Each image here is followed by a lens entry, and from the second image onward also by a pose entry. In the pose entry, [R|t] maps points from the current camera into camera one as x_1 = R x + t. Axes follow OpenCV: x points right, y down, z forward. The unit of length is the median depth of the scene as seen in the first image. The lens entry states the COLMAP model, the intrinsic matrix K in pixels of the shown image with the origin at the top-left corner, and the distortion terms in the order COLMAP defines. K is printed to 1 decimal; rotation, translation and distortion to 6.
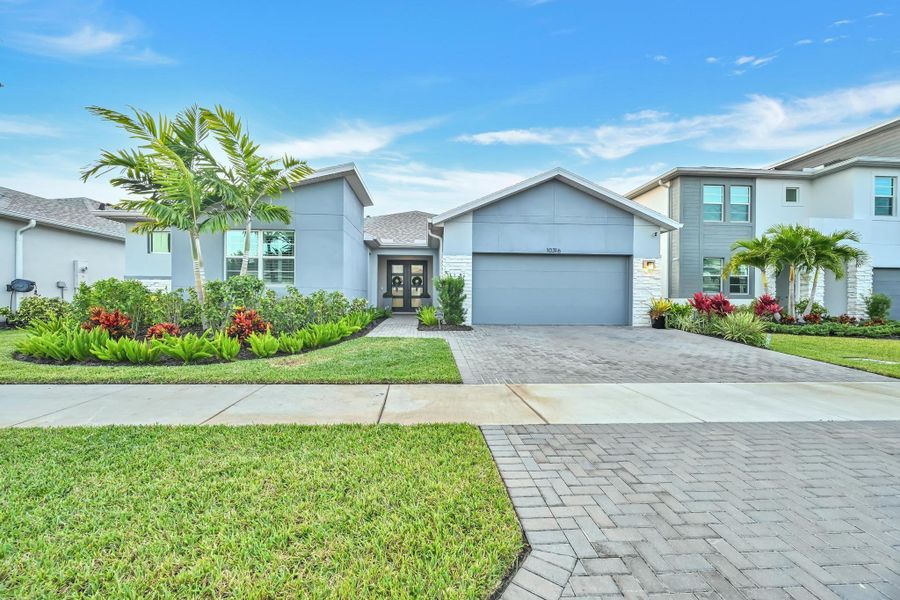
lens RADIAL K [[379.7, 0, 444.8], [0, 379.7, 298.6], [0, 0, 1]] dist [0.002080, 0.000081]
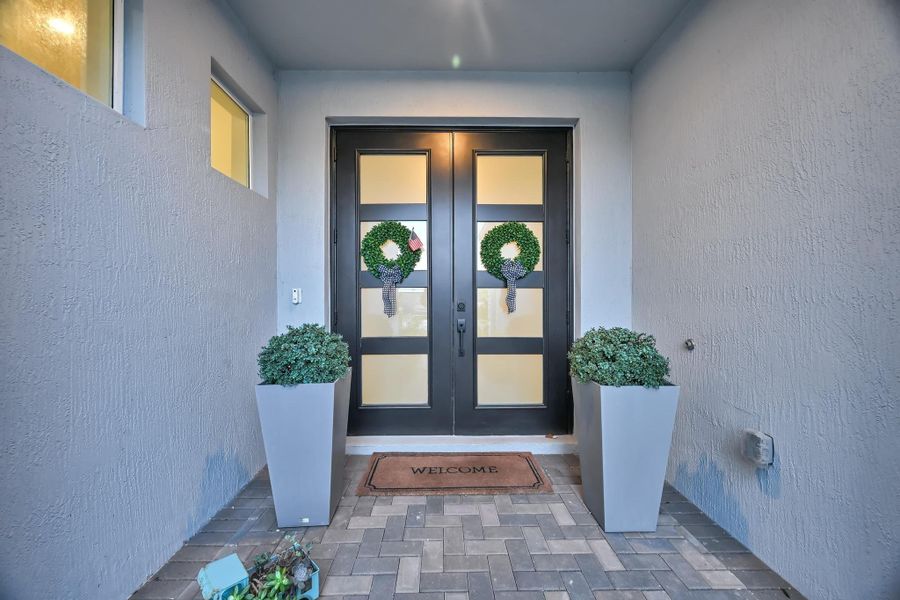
lens RADIAL K [[351.0, 0, 448.1], [0, 351.0, 294.4], [0, 0, 1]] dist [0.001066, -0.000018]
pose [[0.998944, -0.005088, -0.045658, -0.095668], [0.005052, 0.999987, -0.000915, -0.027458], [0.045662, 0.000684, 0.998957, 0.864418]]
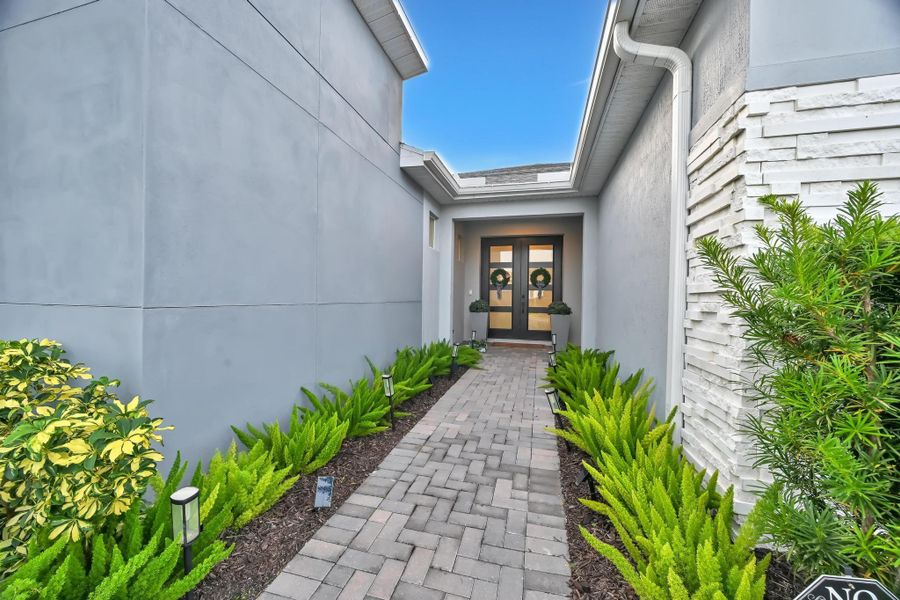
lens RADIAL K [[351.0, 0, 446.4], [0, 351.0, 298.8], [0, 0, 1]] dist [0.001066, -0.000018]
pose [[0.949308, 0.010490, -0.314172, -0.046582], [-0.008571, 0.999935, 0.007487, -0.021492], [0.314231, -0.004415, 0.949336, 0.540201]]
